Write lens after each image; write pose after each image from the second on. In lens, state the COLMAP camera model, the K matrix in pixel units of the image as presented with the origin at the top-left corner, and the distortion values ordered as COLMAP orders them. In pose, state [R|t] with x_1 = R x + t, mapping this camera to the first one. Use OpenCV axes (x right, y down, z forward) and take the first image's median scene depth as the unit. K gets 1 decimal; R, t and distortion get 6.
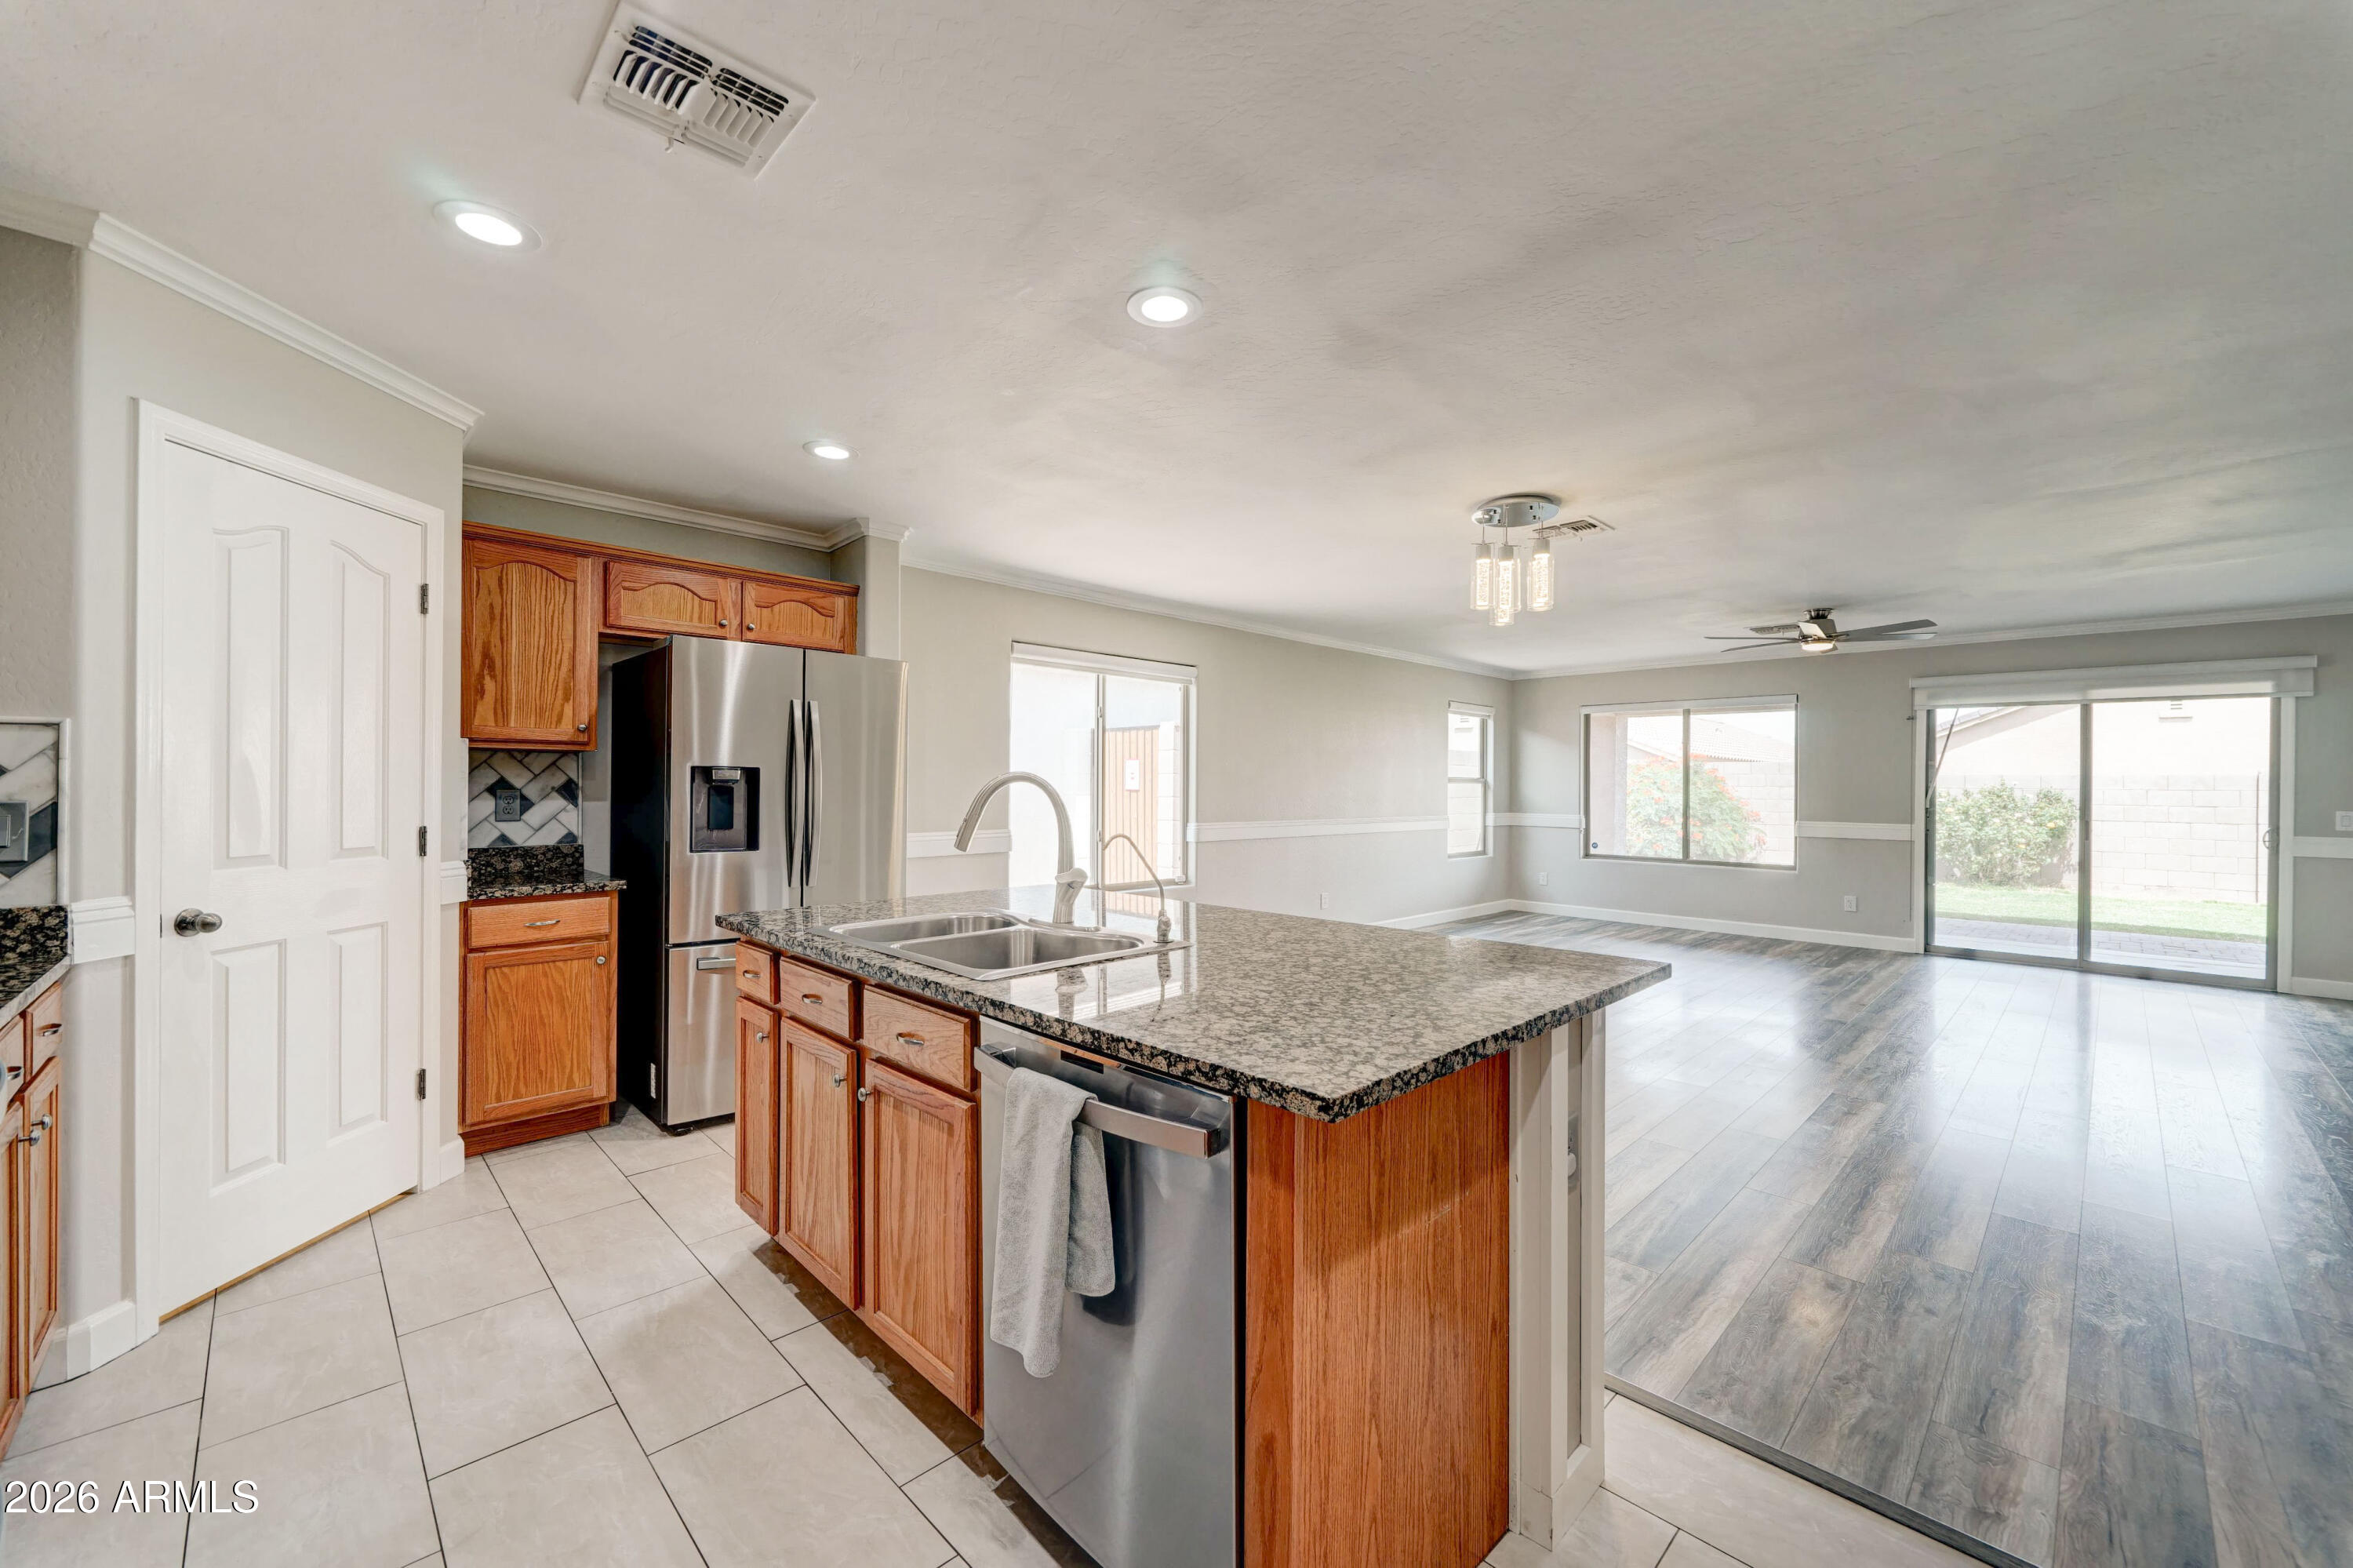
lens RADIAL K [[921.9, 0, 1176.5], [0, 921.9, 784.0], [0, 0, 1]] dist [-0.000762, -0.000242]
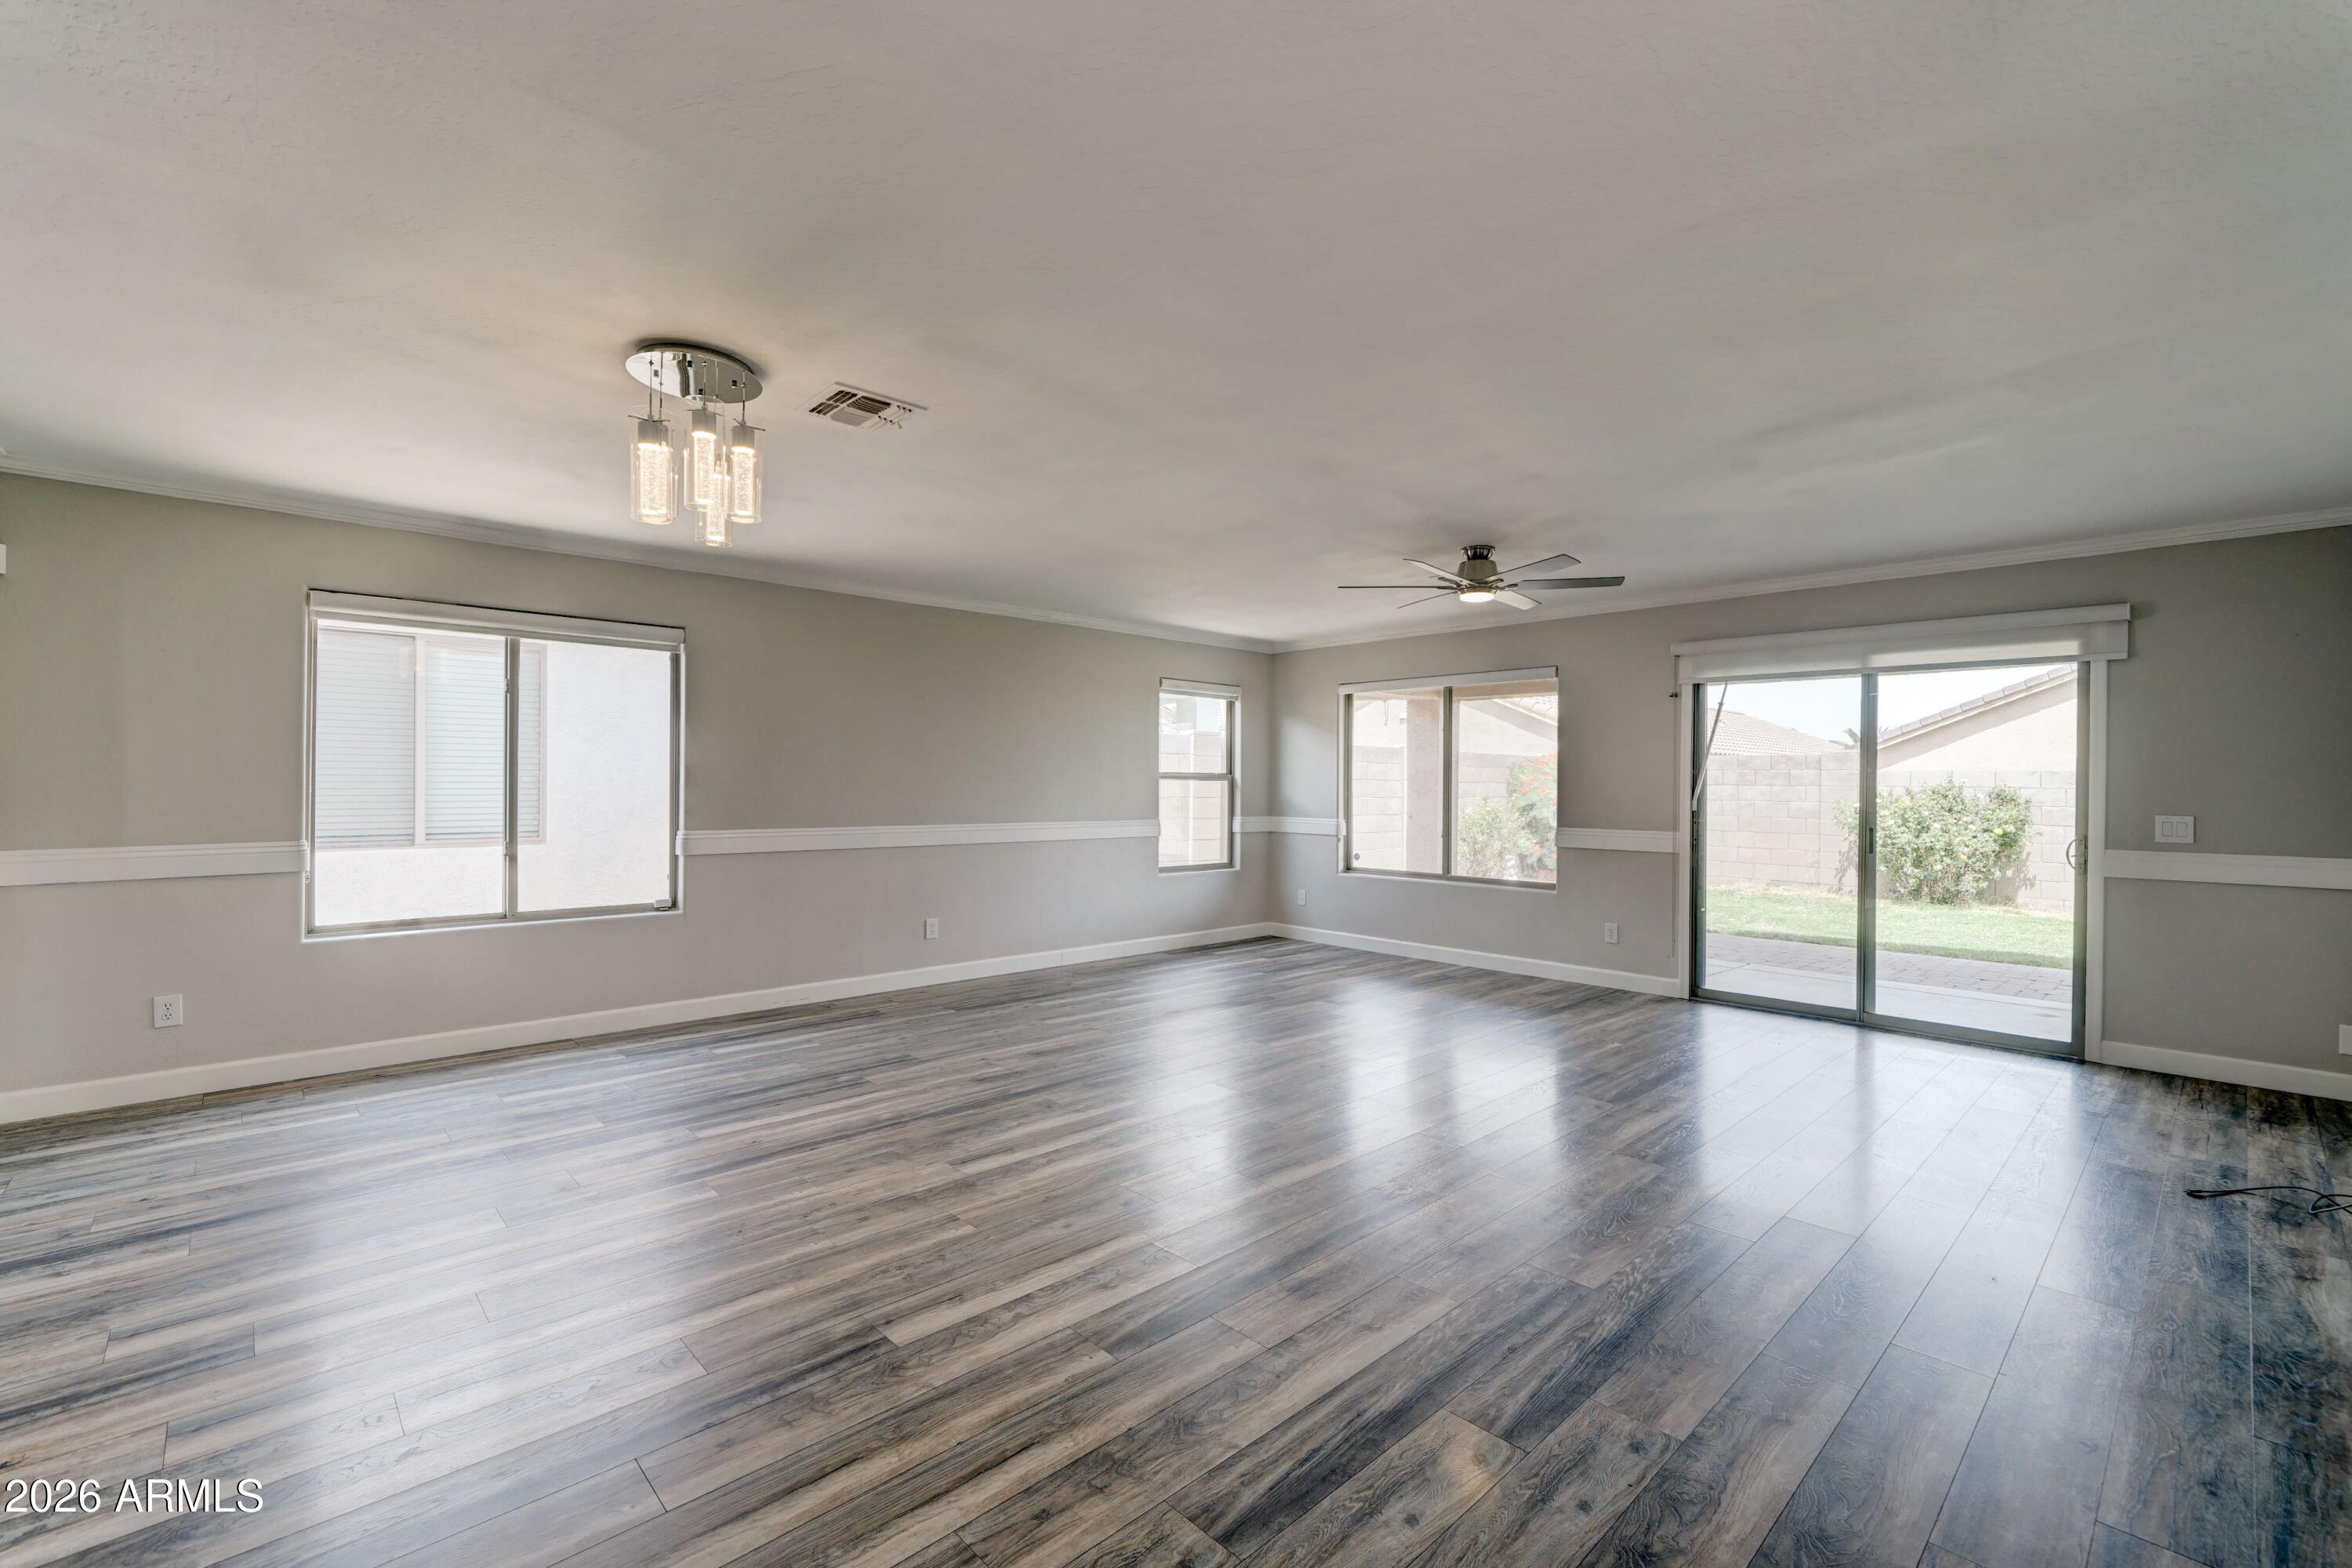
lens RADIAL K [[1000.1, 0, 1176.0], [0, 1000.1, 784.0], [0, 0, 1]] dist [0.000815, 0.000204]
pose [[0.999808, 0.000183, -0.019610, 0.371693], [-0.000167, 1.000000, 0.000802, 0.002501], [0.019610, -0.000798, 0.999807, 0.141463]]
